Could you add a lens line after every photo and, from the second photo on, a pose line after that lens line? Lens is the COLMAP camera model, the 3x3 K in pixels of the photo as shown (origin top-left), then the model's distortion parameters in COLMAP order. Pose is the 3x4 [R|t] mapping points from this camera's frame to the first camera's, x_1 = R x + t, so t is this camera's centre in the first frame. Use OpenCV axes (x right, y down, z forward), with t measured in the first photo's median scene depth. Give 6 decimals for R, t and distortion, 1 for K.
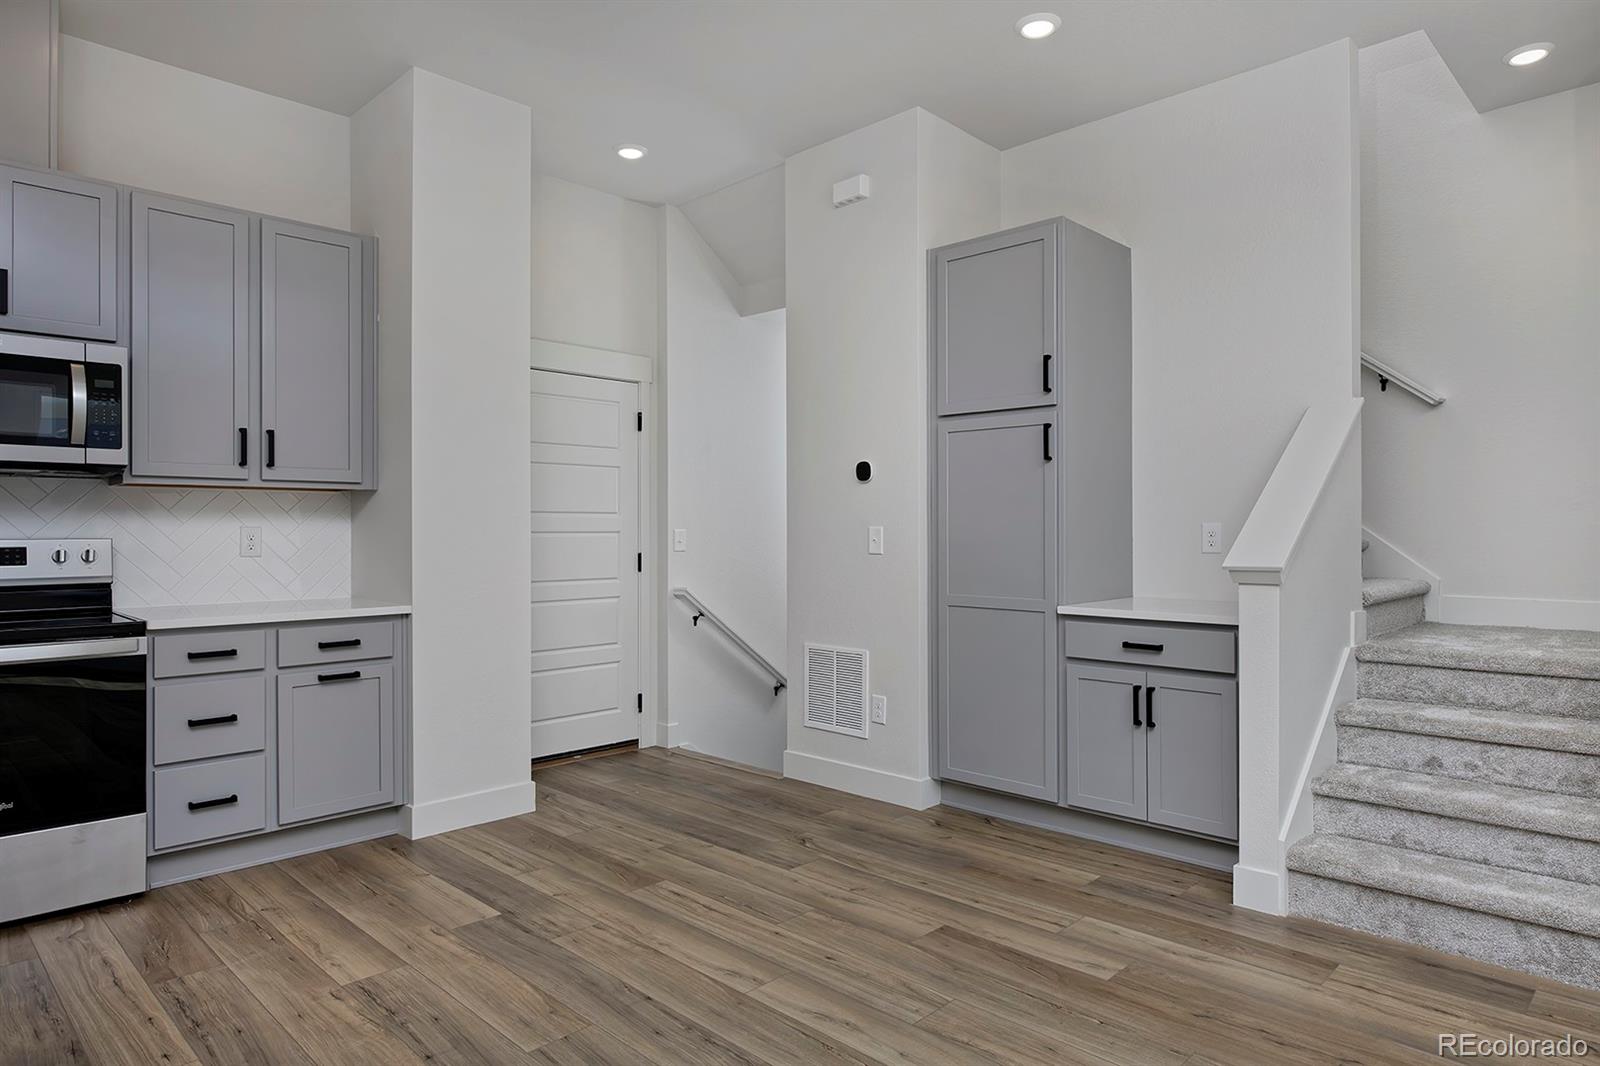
lens RADIAL K [[958.4, 0, 809.0], [0, 958.4, 531.2], [0, 0, 1]] dist [-0.005393, -0.000312]
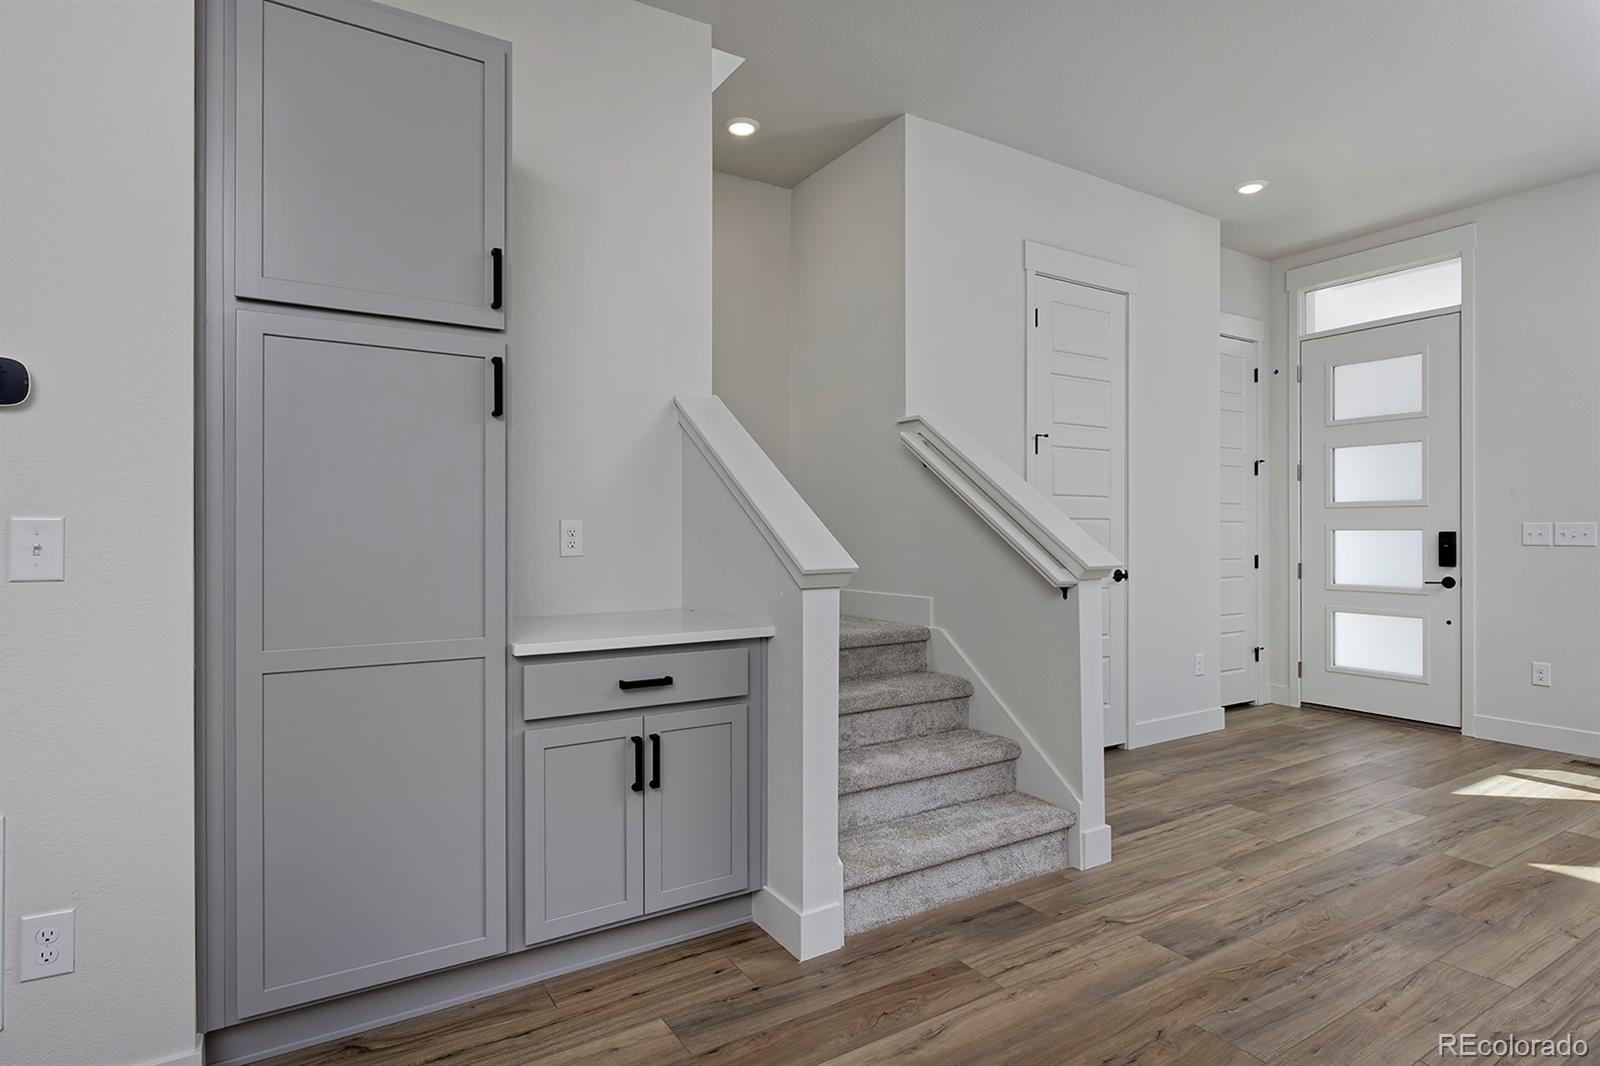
lens RADIAL K [[850.7, 0, 807.0], [0, 850.7, 527.8], [0, 0, 1]] dist [0.000961, -0.000996]
pose [[0.229655, 0.005926, 0.973254, -0.280419], [-0.000906, 0.999982, -0.005875, 0.003312], [-0.973272, 0.000468, 0.229656, 0.753128]]
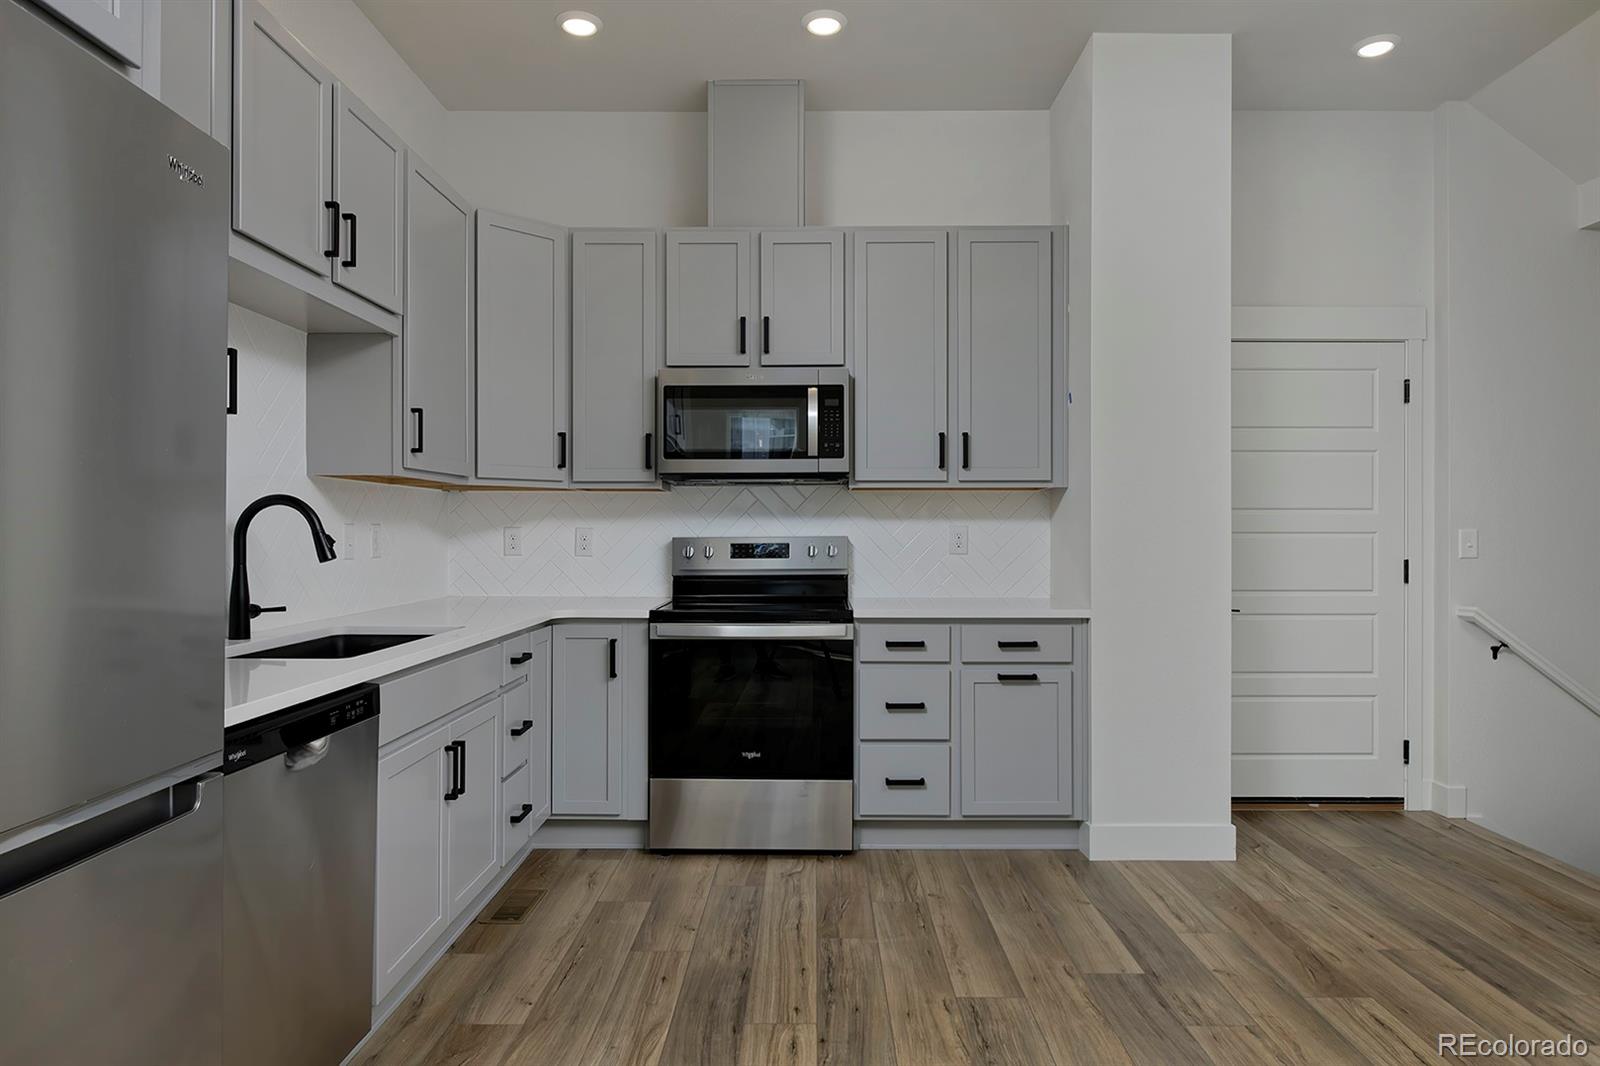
lens RADIAL K [[988.5, 0, 805.9], [0, 988.5, 527.9], [0, 0, 1]] dist [-0.000067, -0.000551]
pose [[0.694631, 0.001500, -0.719365, 0.098527], [-0.002502, 0.999997, -0.000331, -0.001811], [0.719362, 0.002030, 0.694632, 0.143372]]
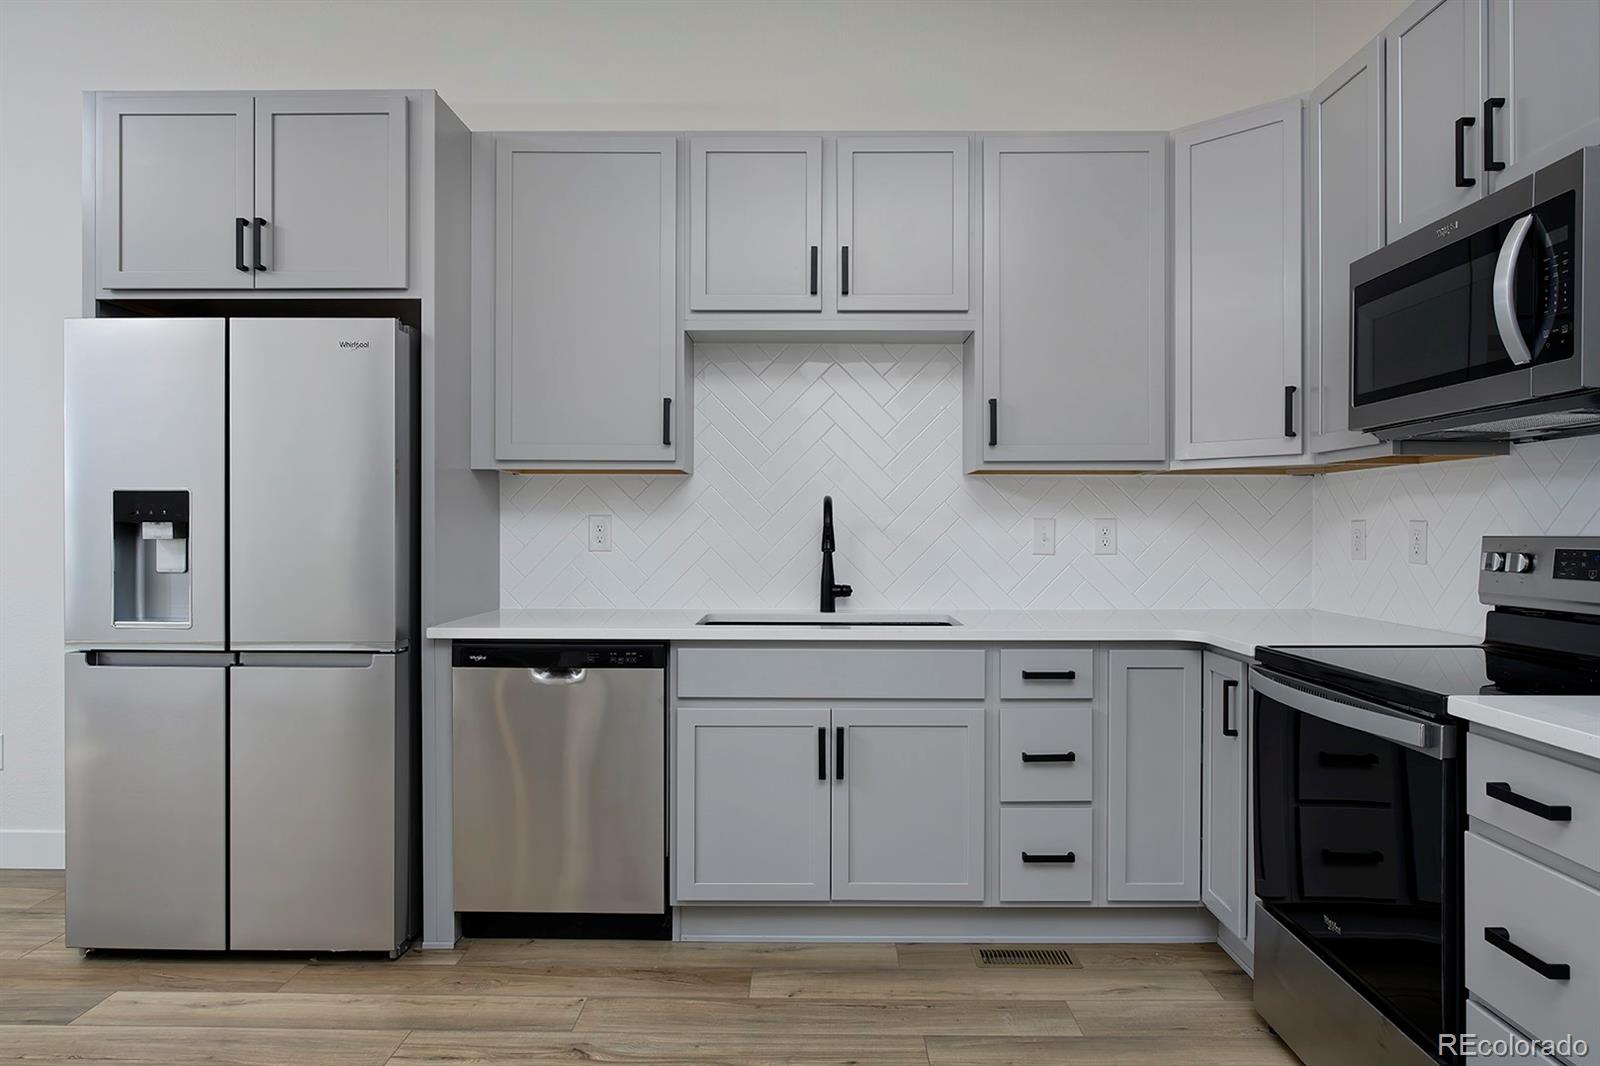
lens RADIAL K [[1012.5, 0, 805.6], [0, 1012.5, 530.4], [0, 0, 1]] dist [-0.002951, -0.001300]
pose [[-0.722177, 0.002721, -0.691703, -0.063484], [0.001051, 0.999995, 0.002836, 0.002840], [0.691708, 0.001321, -0.722176, 1.087948]]
